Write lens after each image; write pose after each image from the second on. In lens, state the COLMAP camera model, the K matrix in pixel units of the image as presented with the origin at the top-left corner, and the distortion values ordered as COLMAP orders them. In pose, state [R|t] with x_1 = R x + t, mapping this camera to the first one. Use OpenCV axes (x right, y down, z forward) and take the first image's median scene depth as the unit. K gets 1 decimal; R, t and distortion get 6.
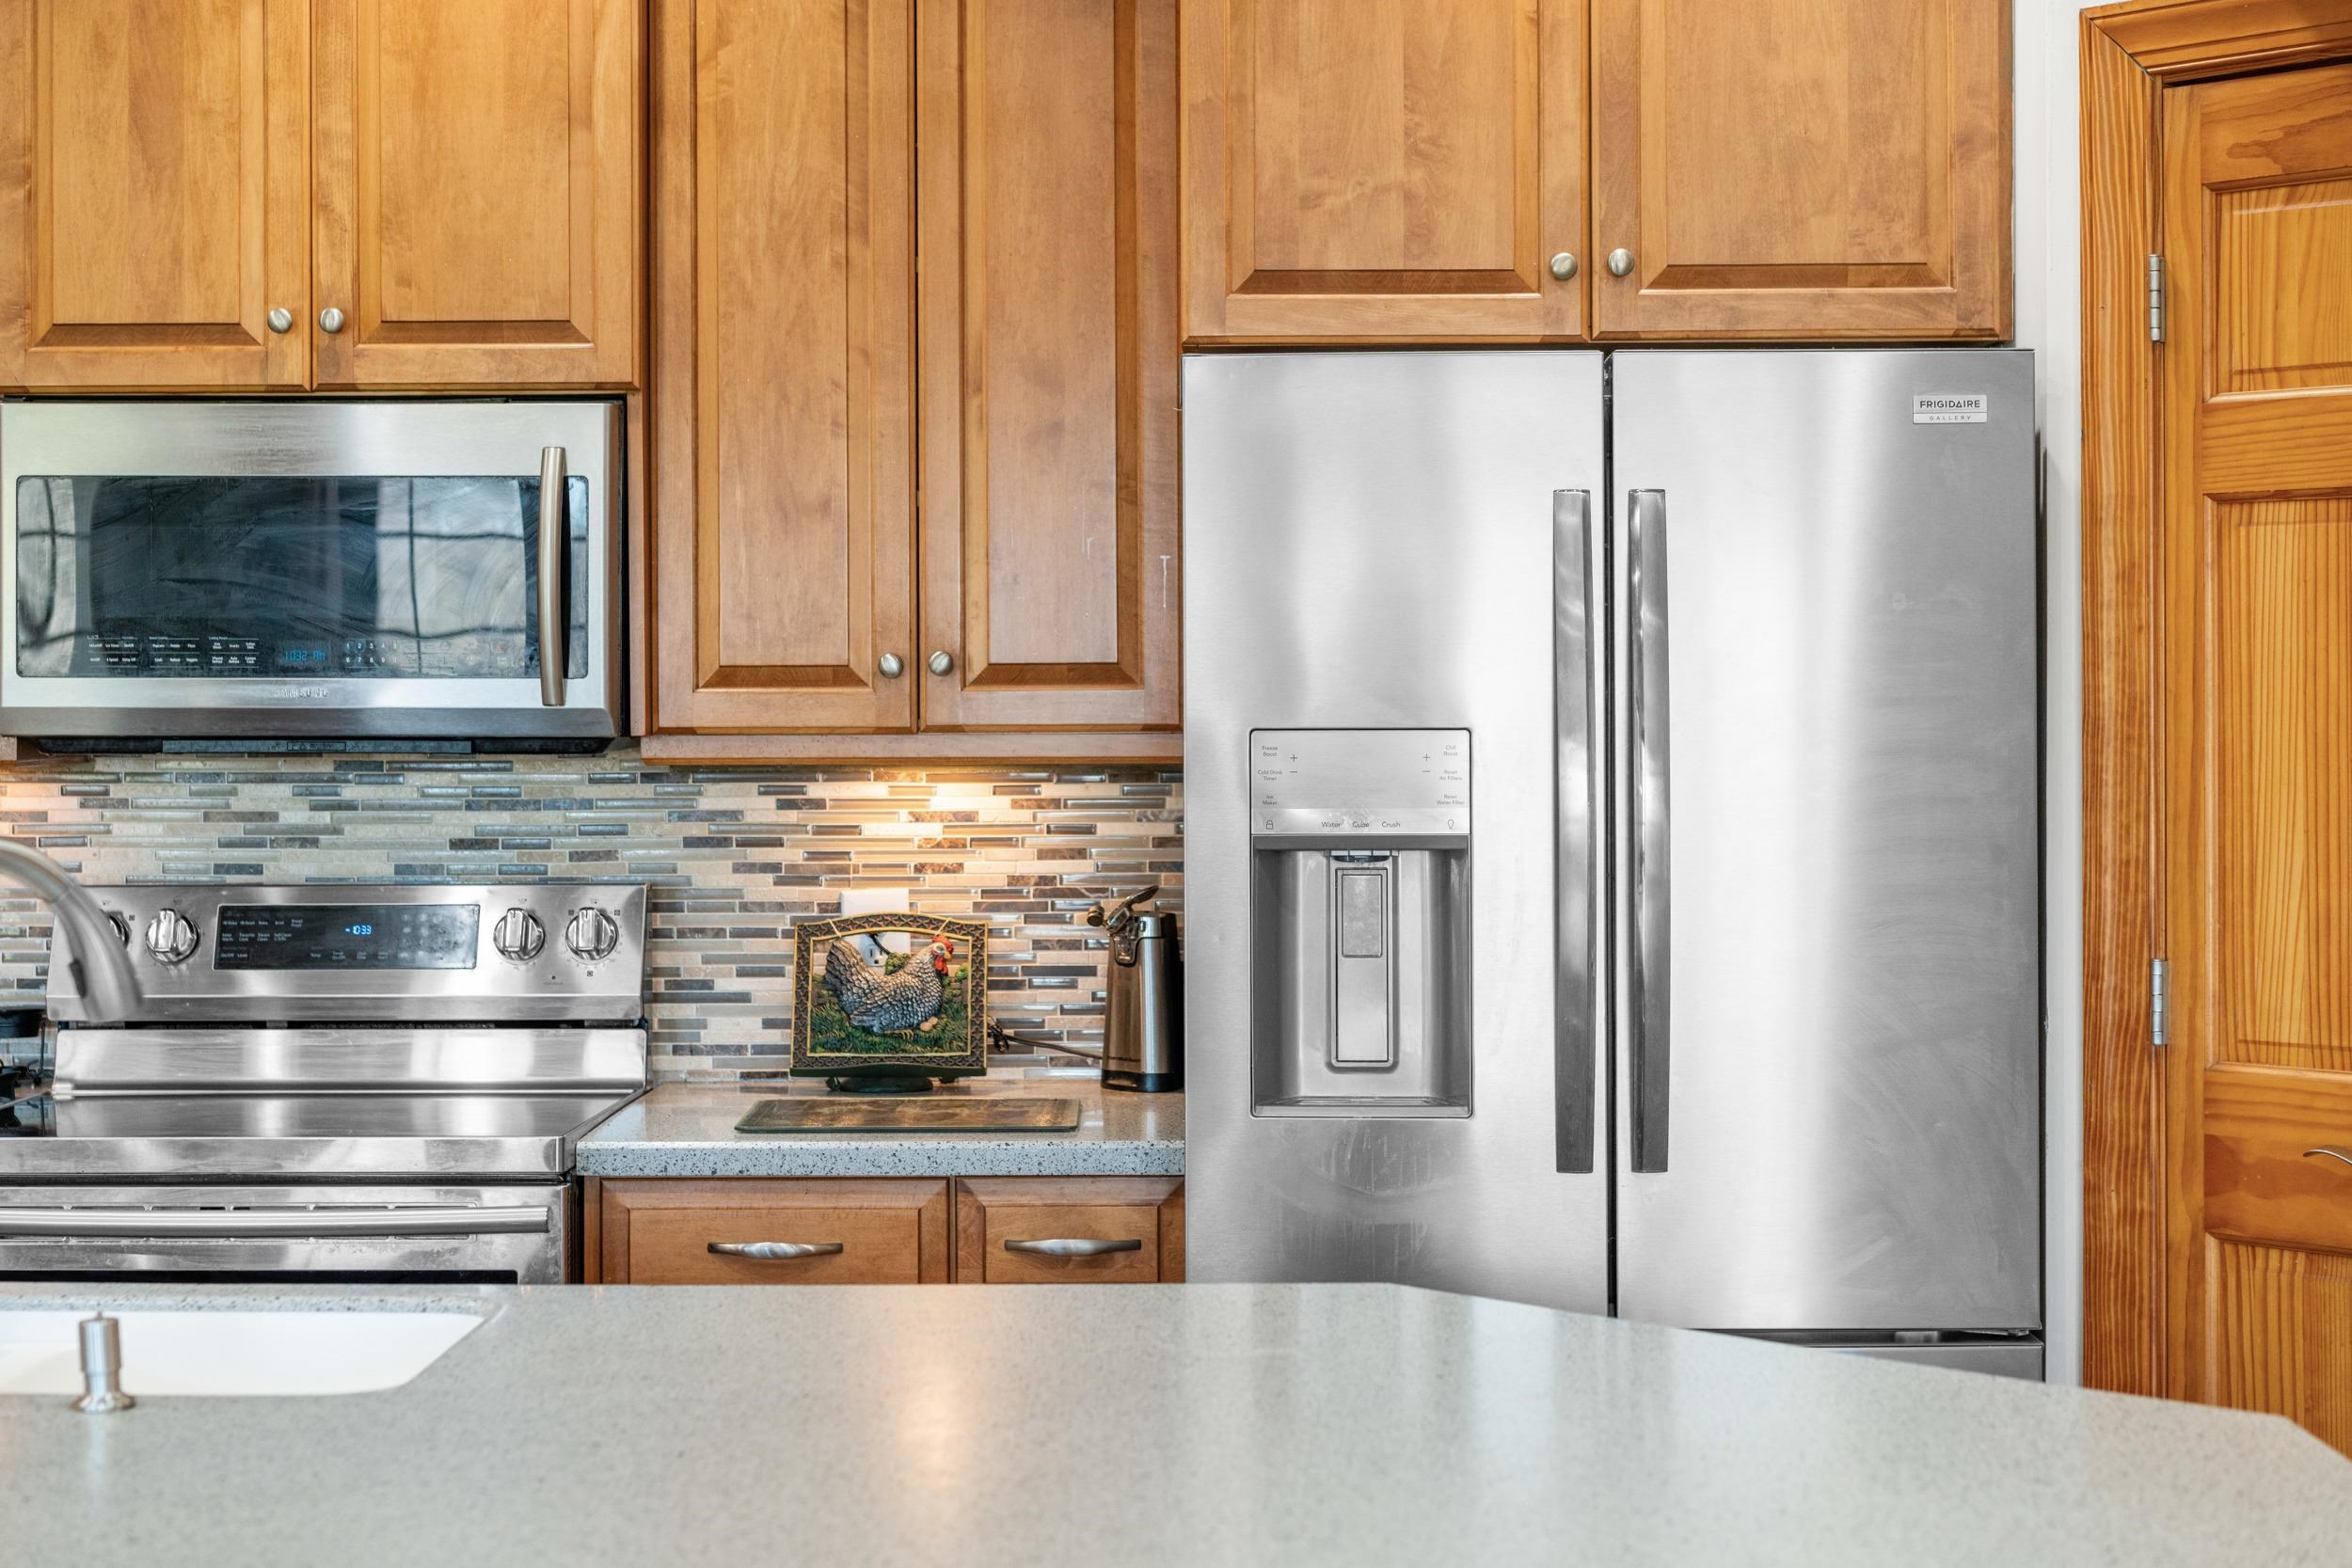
lens RADIAL K [[3666.2, 0, 1174.2], [0, 3666.2, 682.1], [0, 0, 1]] dist [0.003690, 0.000000]
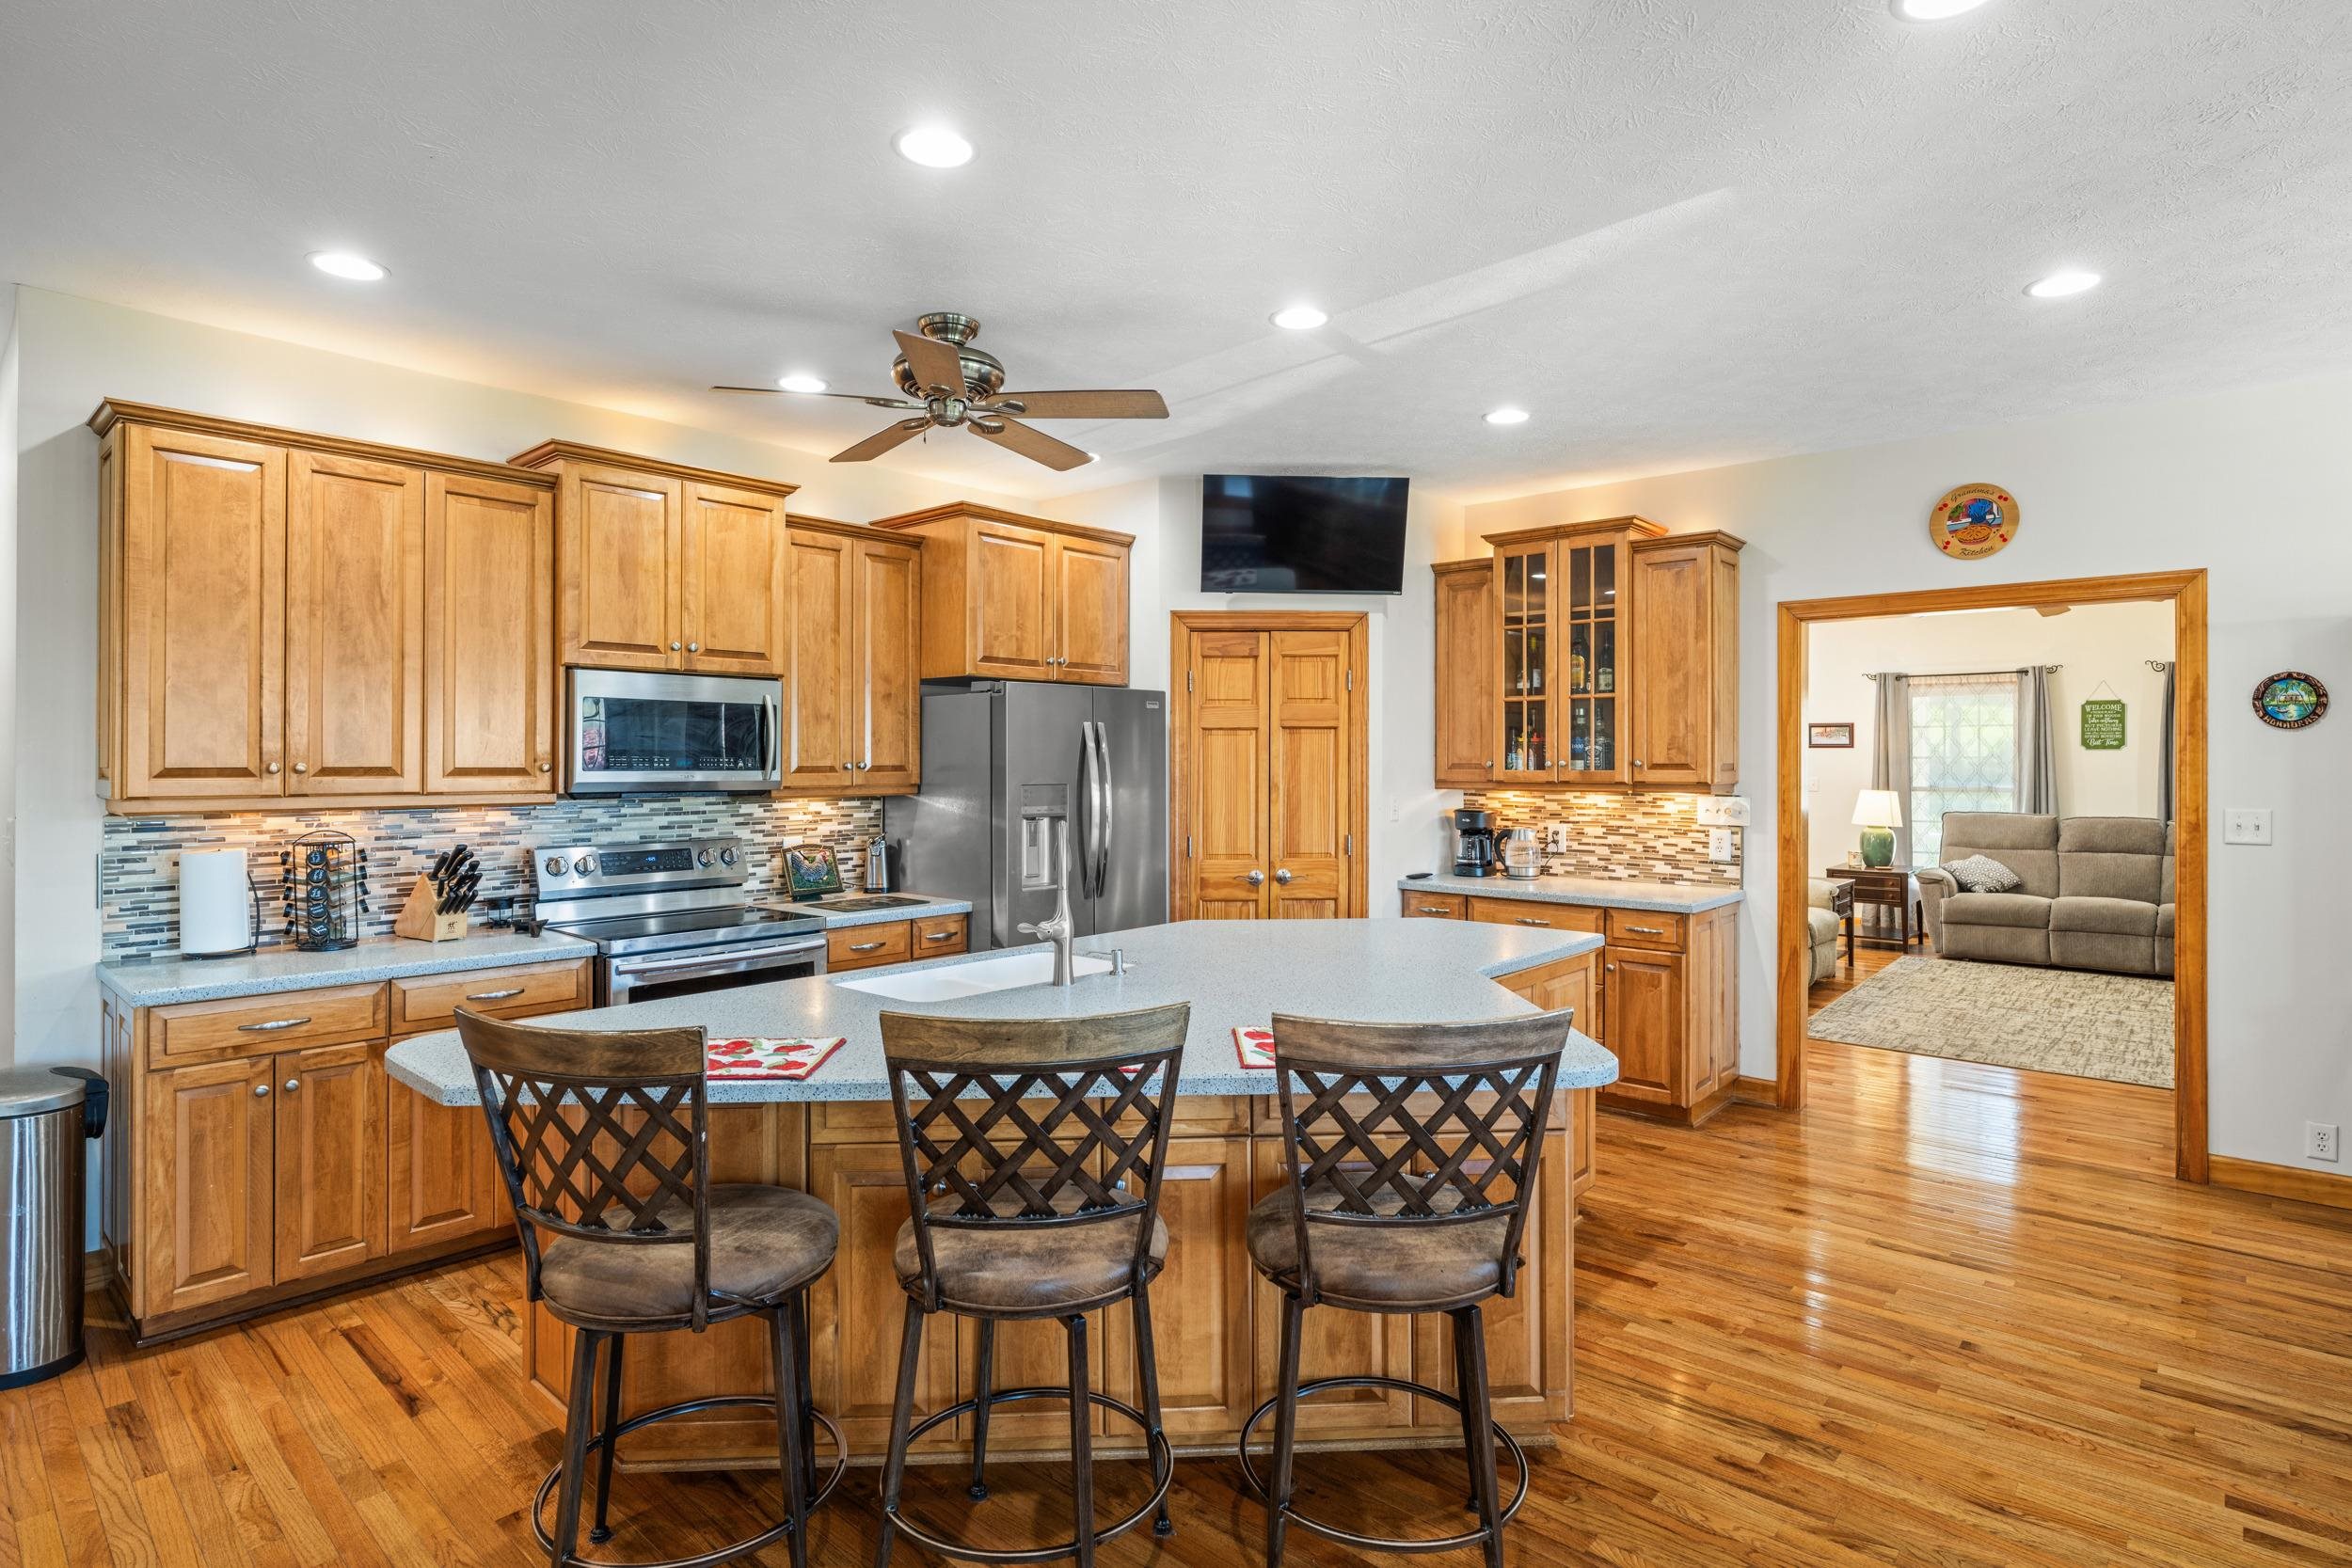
lens RADIAL K [[1207.4, 0, 1170.8], [0, 1207.4, 752.3], [0, 0, 1]] dist [-0.006006, 0.004828]
pose [[0.652760, 0.007159, 0.757531, -0.702796], [-0.004450, 0.999974, -0.005616, -0.012116], [-0.757552, 0.000294, 0.652775, 0.089393]]
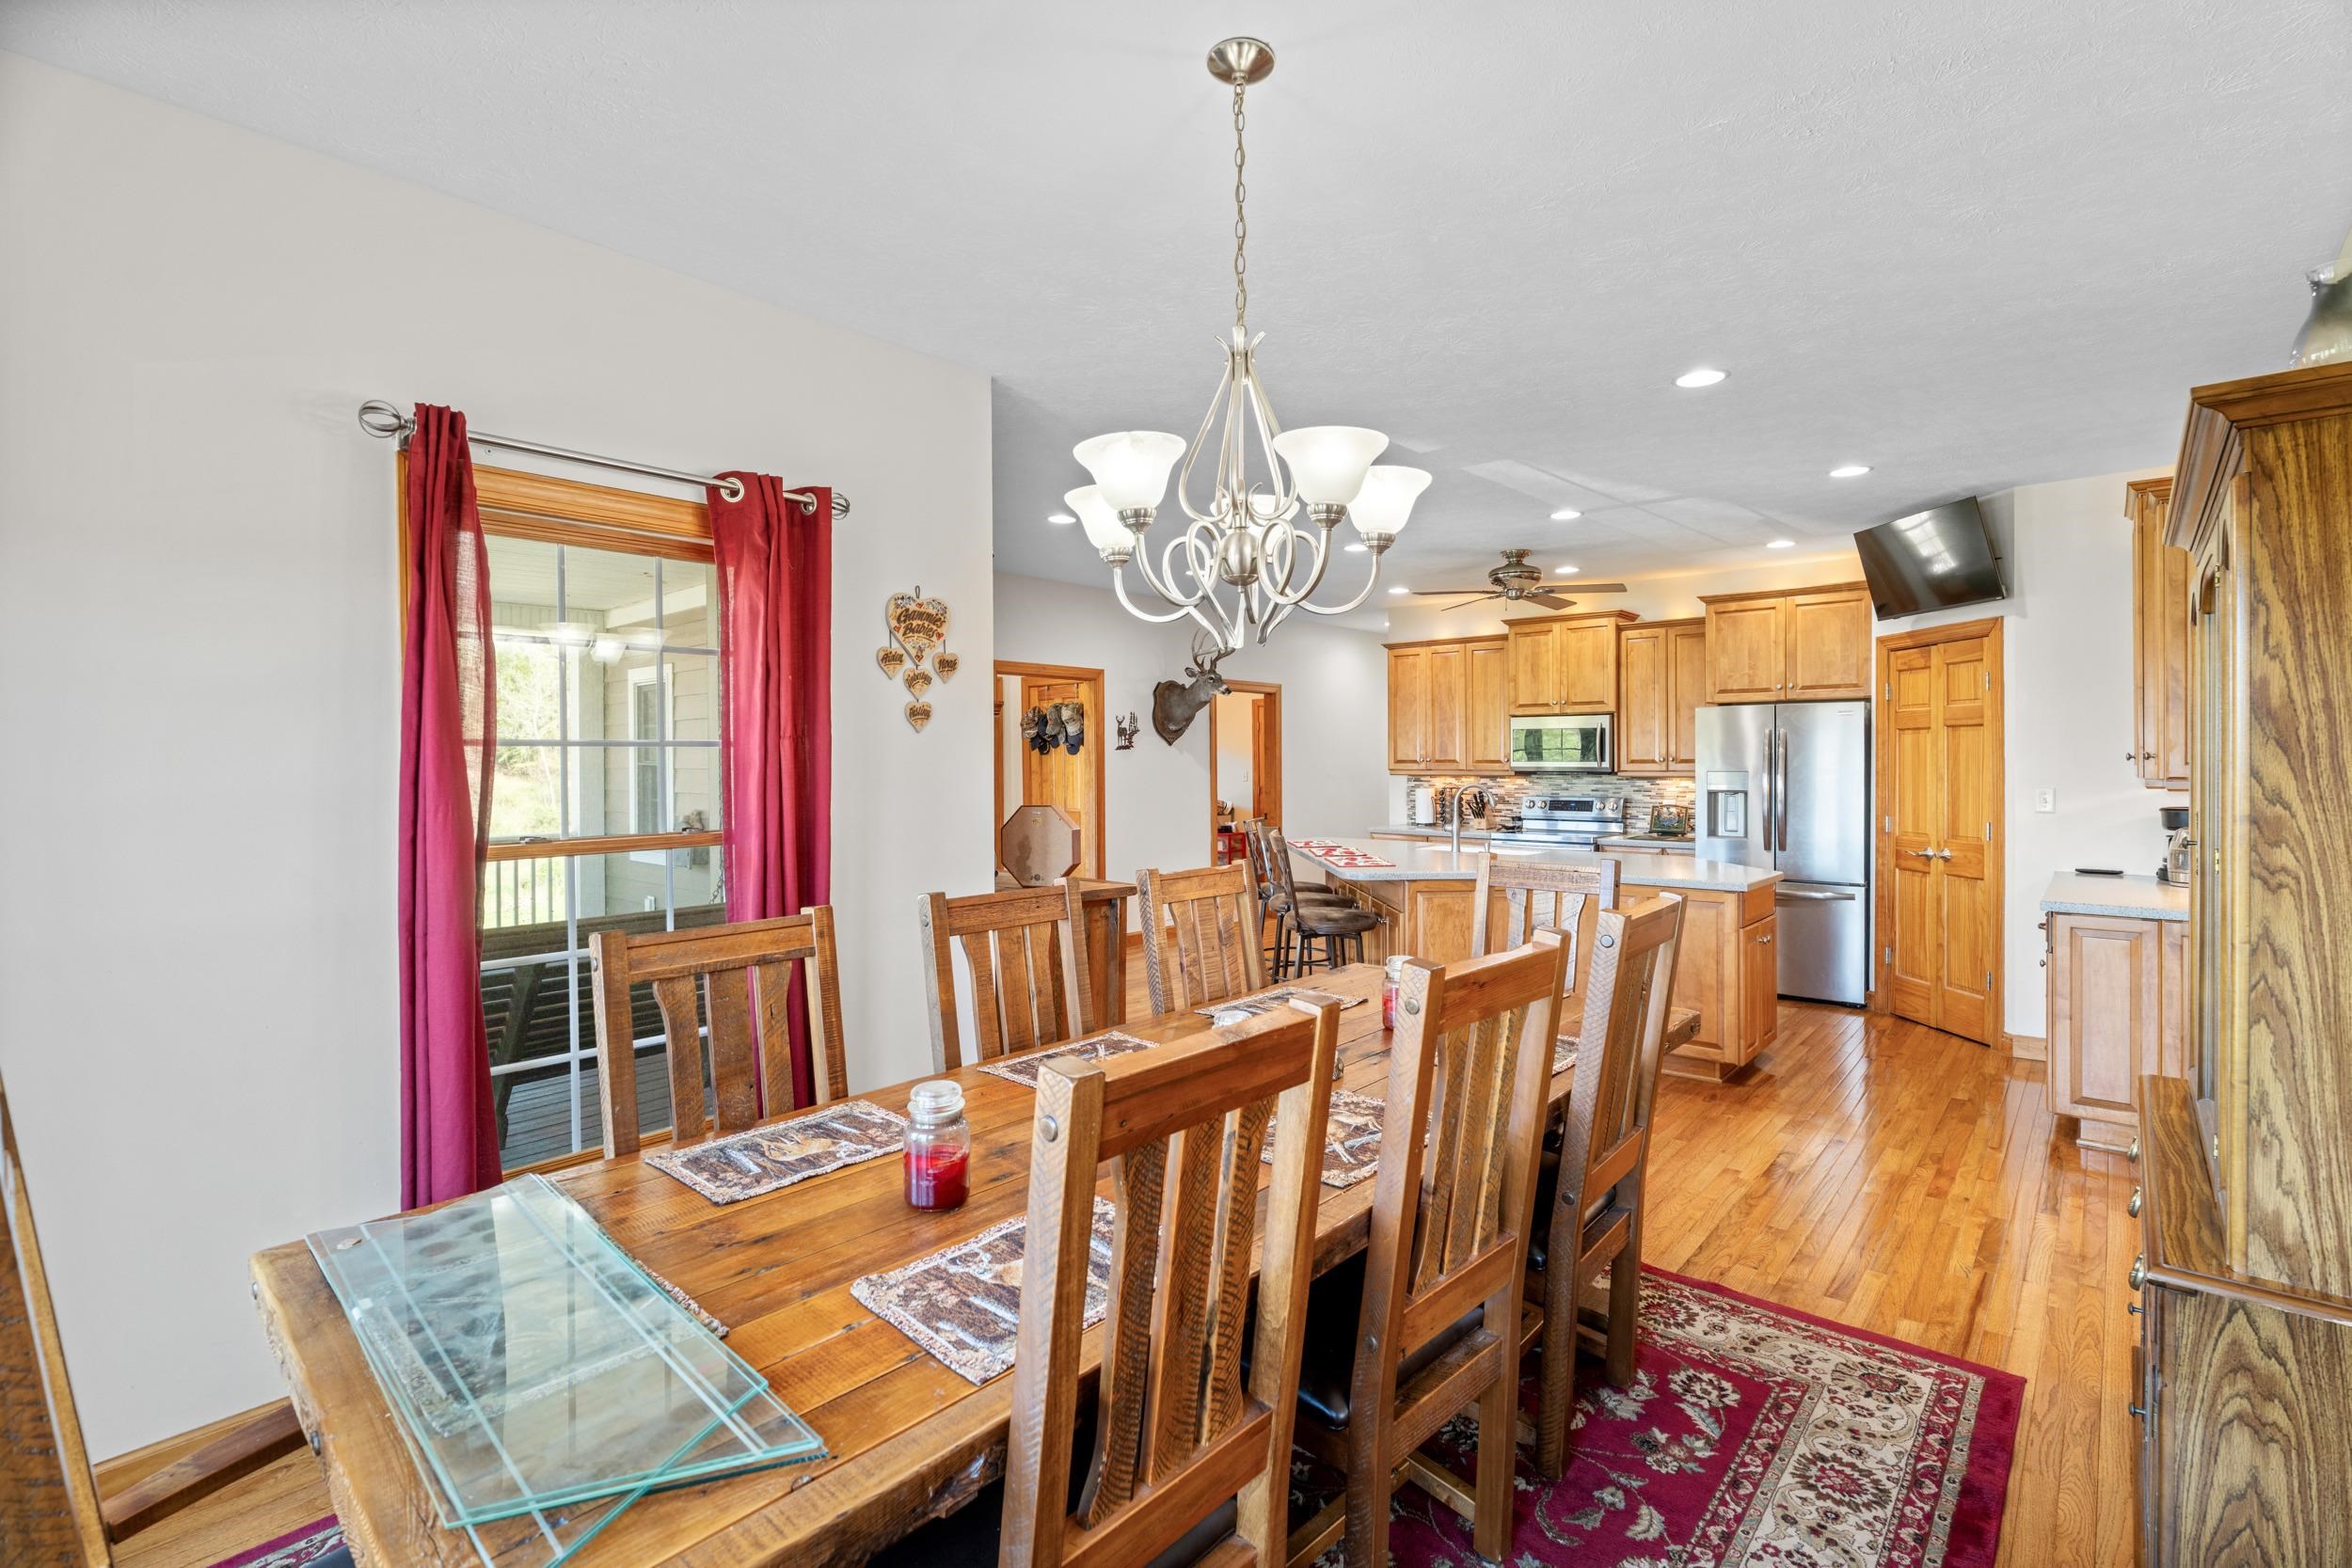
lens RADIAL K [[1035.5, 0, 1190.1], [0, 1035.5, 765.4], [0, 0, 1]] dist [-0.008866, 0.001967]
pose [[0.758588, 0.004214, -0.651557, 0.413605], [0.002291, 0.999956, 0.009134, -0.011895], [0.651566, -0.008421, 0.758545, -0.692725]]
